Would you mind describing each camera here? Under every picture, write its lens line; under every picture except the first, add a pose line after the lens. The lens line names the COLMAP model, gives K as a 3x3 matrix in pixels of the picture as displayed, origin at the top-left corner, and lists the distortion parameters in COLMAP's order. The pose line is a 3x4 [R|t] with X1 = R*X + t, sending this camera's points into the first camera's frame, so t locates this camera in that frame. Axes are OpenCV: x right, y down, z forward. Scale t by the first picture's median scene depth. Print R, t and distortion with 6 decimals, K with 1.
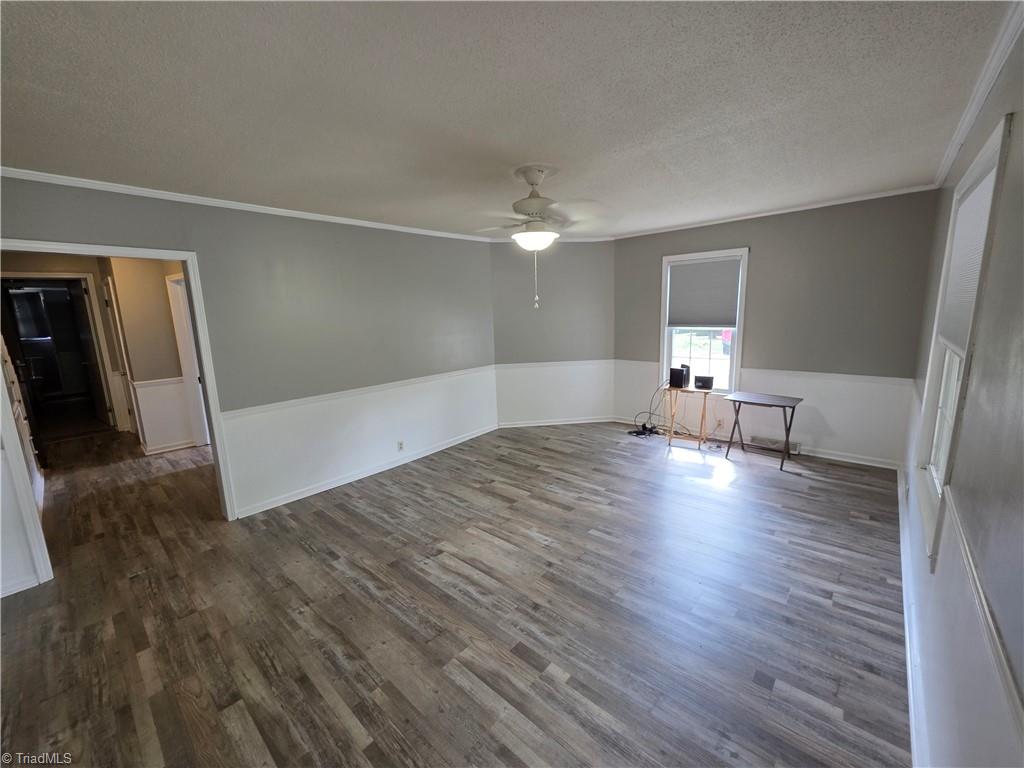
lens RADIAL K [[410.7, 0, 514.3], [0, 410.7, 381.8], [0, 0, 1]] dist [0.000283, -0.000878]
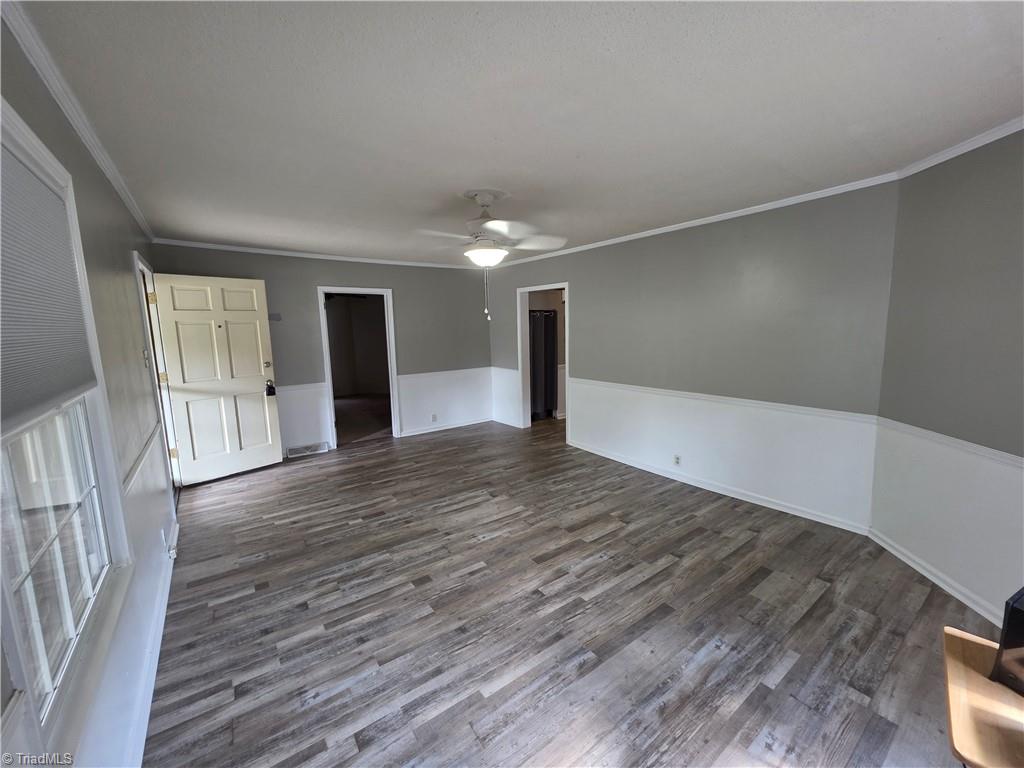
lens RADIAL K [[410.7, 0, 518.5], [0, 410.7, 383.0], [0, 0, 1]] dist [0.000283, -0.000878]
pose [[-0.202413, 0.174545, -0.963620, 0.908558], [-0.143753, 0.968033, 0.205541, -0.209620], [0.968692, 0.180127, -0.170851, 1.069581]]
